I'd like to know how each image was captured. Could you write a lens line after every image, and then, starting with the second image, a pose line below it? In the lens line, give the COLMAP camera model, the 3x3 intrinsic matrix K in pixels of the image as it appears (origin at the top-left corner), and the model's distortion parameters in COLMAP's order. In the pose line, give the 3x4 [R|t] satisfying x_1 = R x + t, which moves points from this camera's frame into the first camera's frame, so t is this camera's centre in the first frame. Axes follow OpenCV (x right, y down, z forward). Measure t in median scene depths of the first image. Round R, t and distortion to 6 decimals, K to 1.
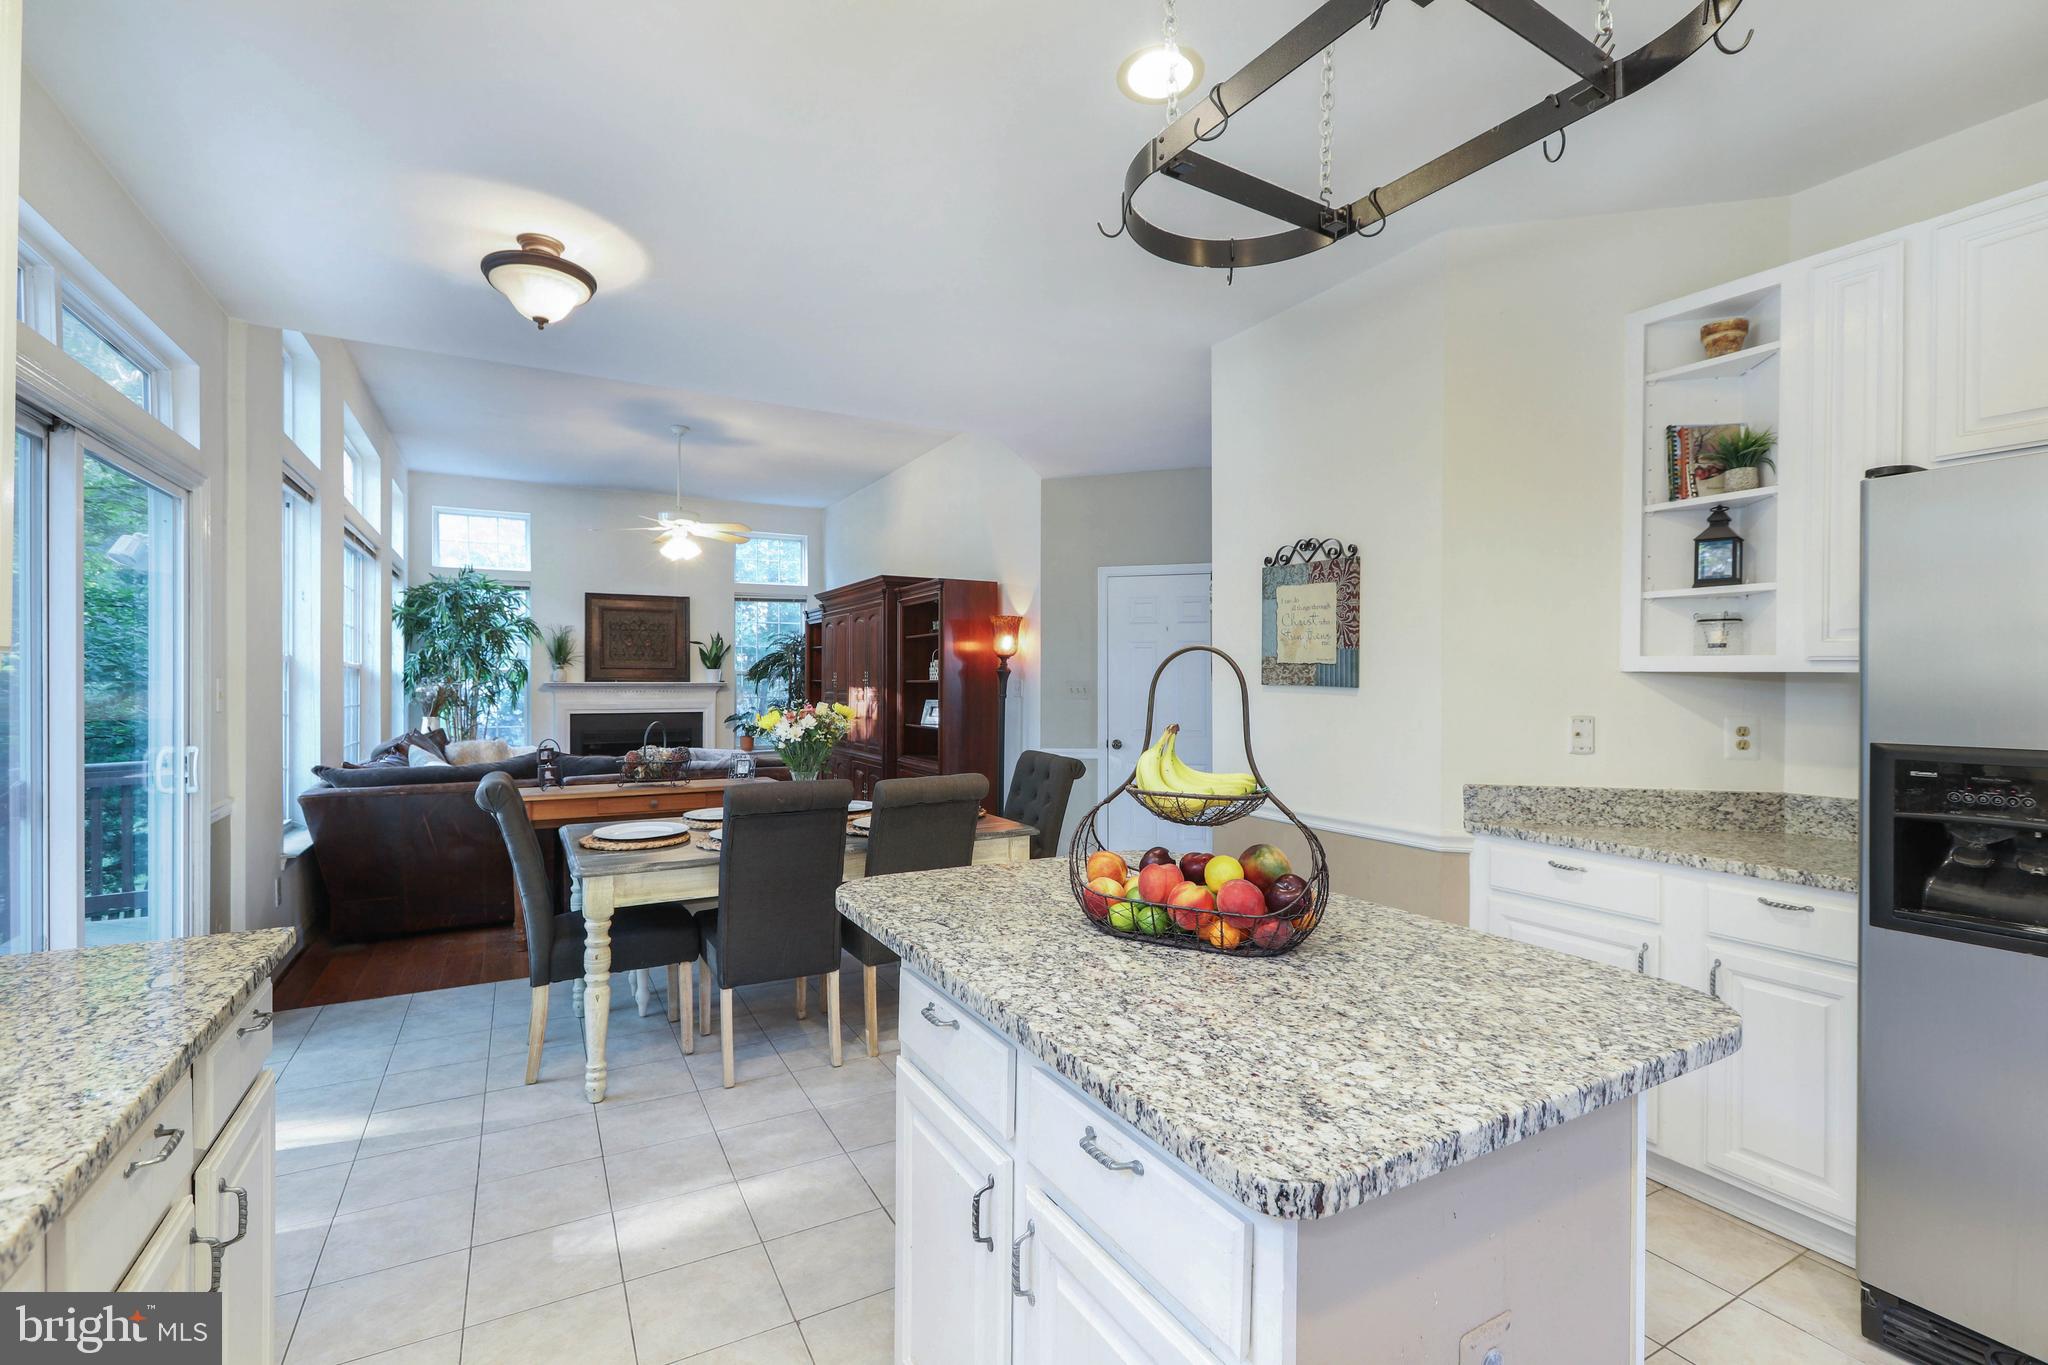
lens RADIAL K [[908.7, 0, 1020.1], [0, 908.7, 684.4], [0, 0, 1]] dist [0.001135, 0.001131]
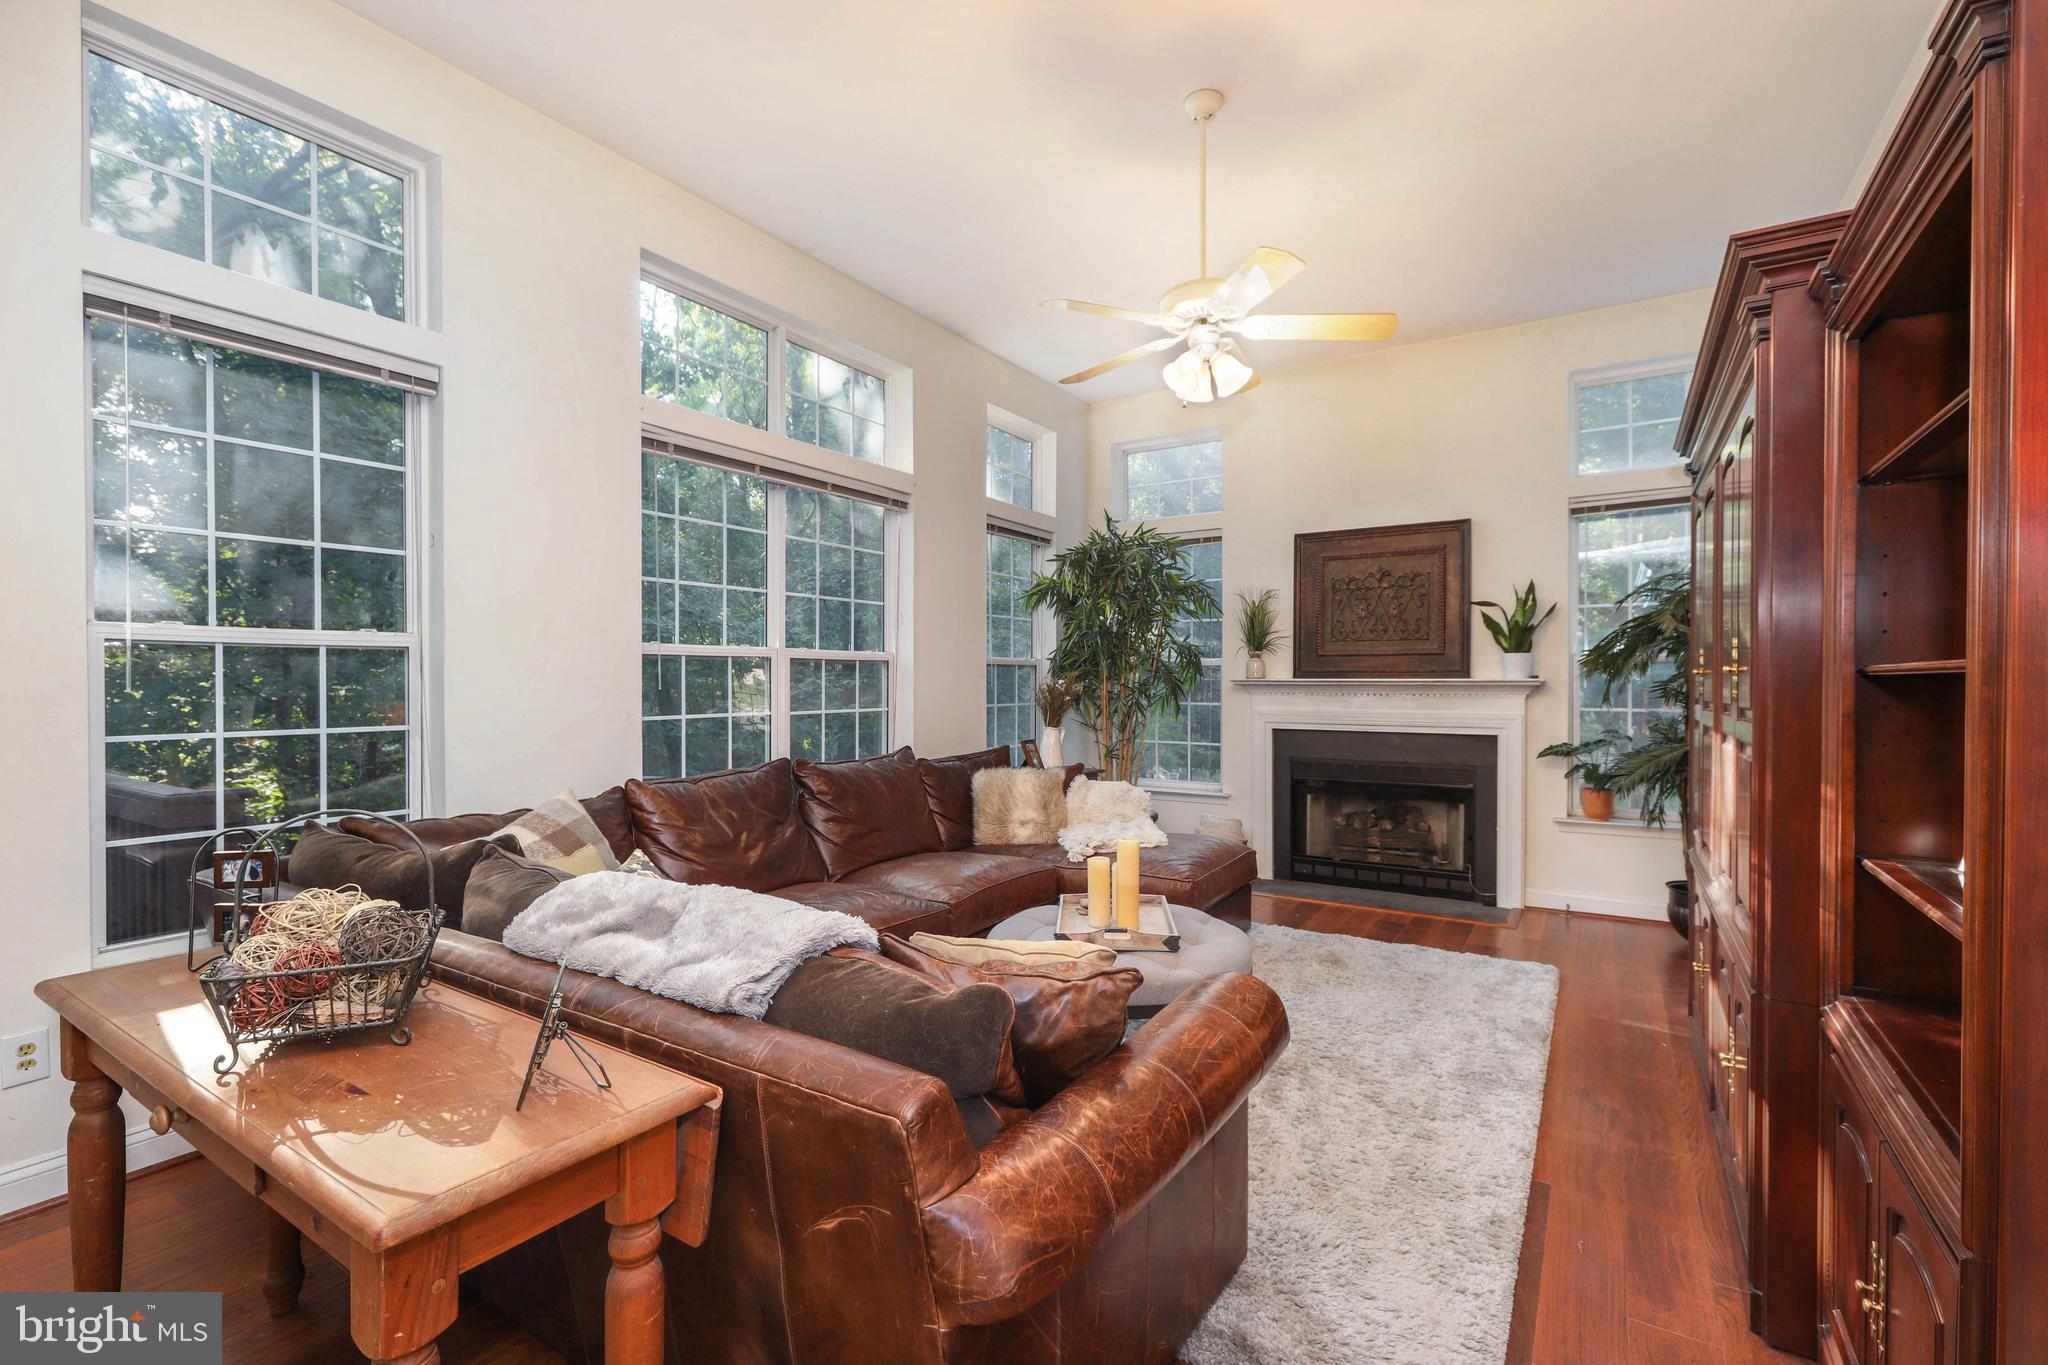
lens RADIAL K [[908.7, 0, 1028.7], [0, 908.7, 687.2], [0, 0, 1]] dist [0.001135, 0.001131]
pose [[0.475140, 0.005388, -0.879894, -0.019432], [-0.003661, 0.999985, 0.004147, 0.001625], [0.879903, 0.001251, 0.475153, 0.586807]]
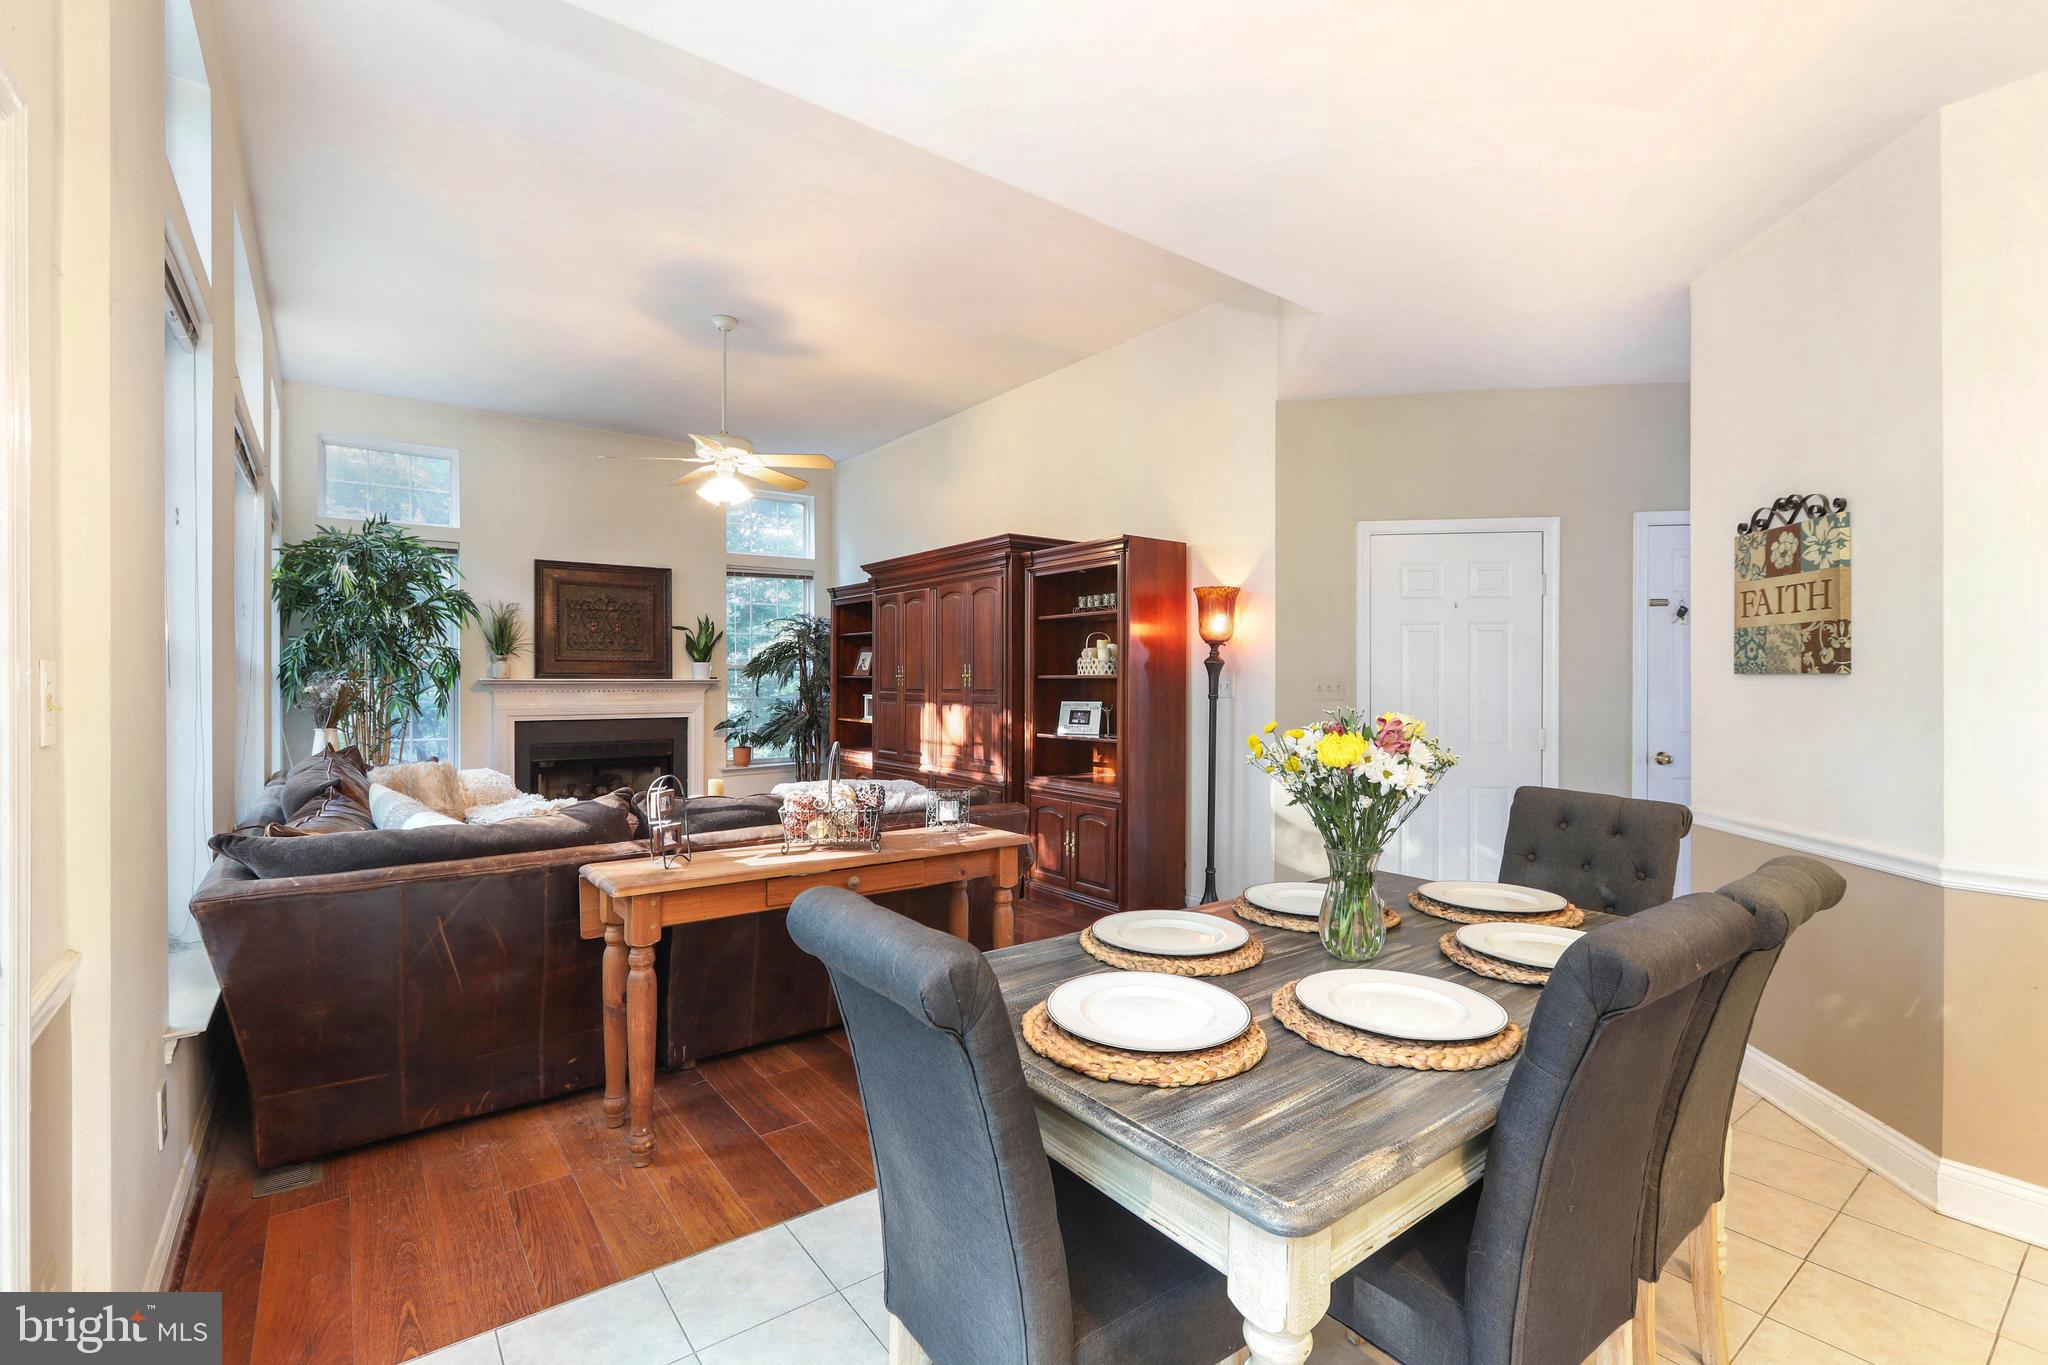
lens RADIAL K [[908.7, 0, 1028.7], [0, 908.7, 684.3], [0, 0, 1]] dist [0.001135, 0.001131]
pose [[0.989133, -0.001521, 0.147013, -0.199591], [0.001219, 0.999997, 0.002144, 0.001035], [-0.147016, -0.001941, 0.989132, 0.212087]]
